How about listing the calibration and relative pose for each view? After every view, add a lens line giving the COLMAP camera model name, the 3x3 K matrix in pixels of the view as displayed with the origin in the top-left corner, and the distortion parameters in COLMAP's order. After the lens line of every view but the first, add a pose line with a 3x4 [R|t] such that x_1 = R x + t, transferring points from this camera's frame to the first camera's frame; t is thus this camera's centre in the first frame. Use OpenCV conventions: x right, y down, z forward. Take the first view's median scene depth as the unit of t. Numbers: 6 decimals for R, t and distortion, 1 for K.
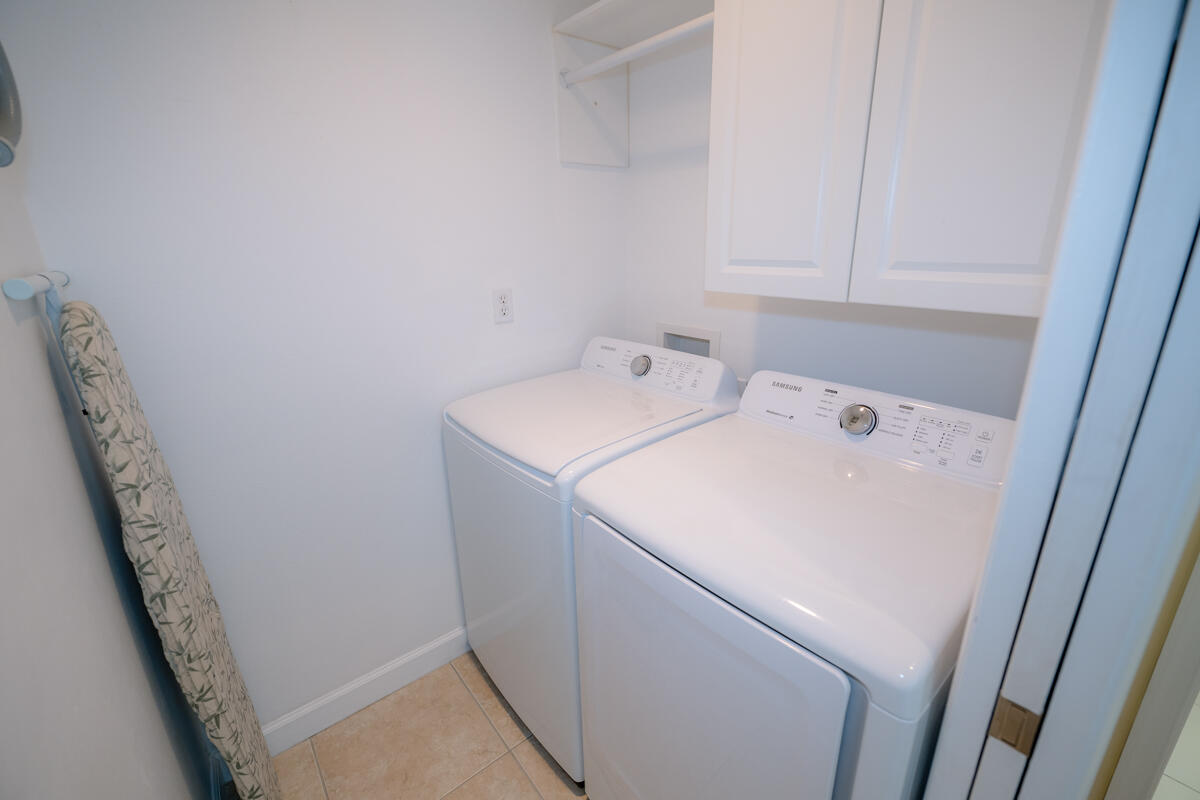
lens RADIAL K [[496.0, 0, 595.7], [0, 496.0, 402.4], [0, 0, 1]] dist [-0.011381, -0.000603]
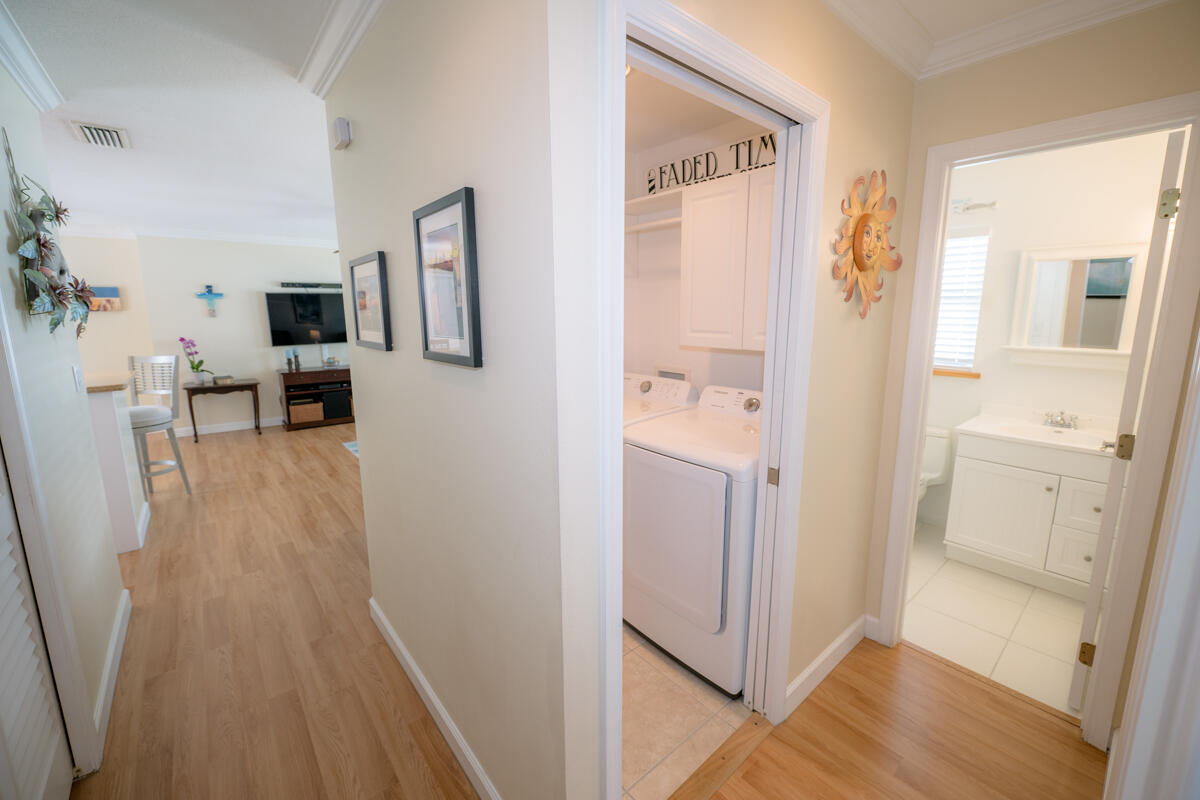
lens RADIAL K [[496.0, 0, 600.6], [0, 496.0, 393.3], [0, 0, 1]] dist [-0.011381, -0.000603]
pose [[0.999449, 0.015332, 0.029453, -0.148994], [-0.011016, 0.989883, -0.141458, 0.247450], [-0.031324, 0.141056, 0.989506, -0.912347]]
